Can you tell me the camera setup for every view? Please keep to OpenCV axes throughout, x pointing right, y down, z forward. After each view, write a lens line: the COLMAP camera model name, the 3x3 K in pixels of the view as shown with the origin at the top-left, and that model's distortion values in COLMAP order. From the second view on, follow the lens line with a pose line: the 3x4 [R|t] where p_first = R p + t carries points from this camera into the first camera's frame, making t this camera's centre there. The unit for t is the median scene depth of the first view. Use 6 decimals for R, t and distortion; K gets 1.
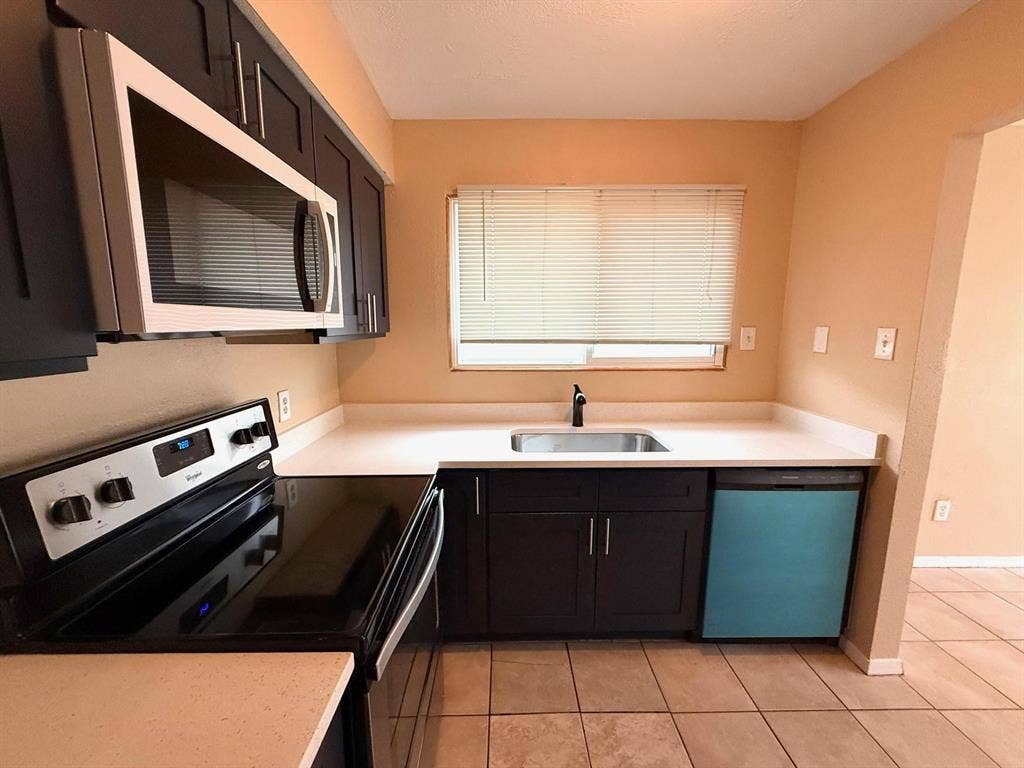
lens RADIAL K [[406.4, 0, 510.2], [0, 406.4, 384.0], [0, 0, 1]] dist [-0.000927, -0.000042]
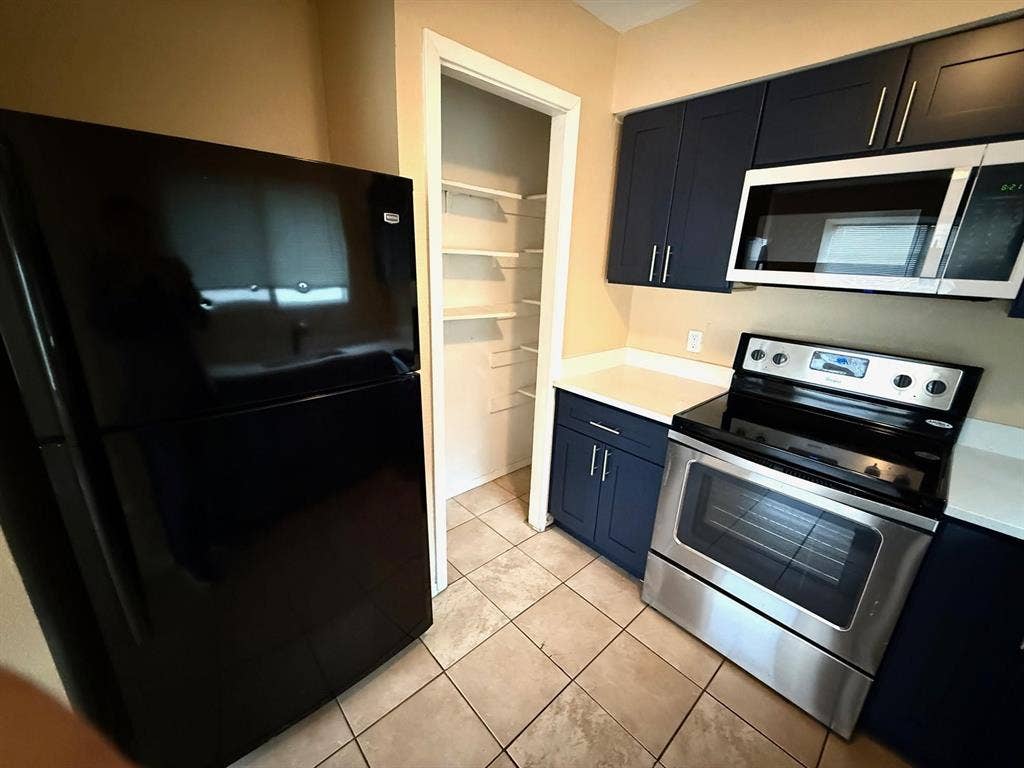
lens RADIAL K [[406.4, 0, 504.5], [0, 406.4, 384.4], [0, 0, 1]] dist [-0.000927, -0.000042]
pose [[-0.748704, 0.168194, -0.641213, 0.593429], [-0.138716, 0.906112, 0.399648, -0.106341], [0.648229, 0.388165, -0.655078, 0.595719]]
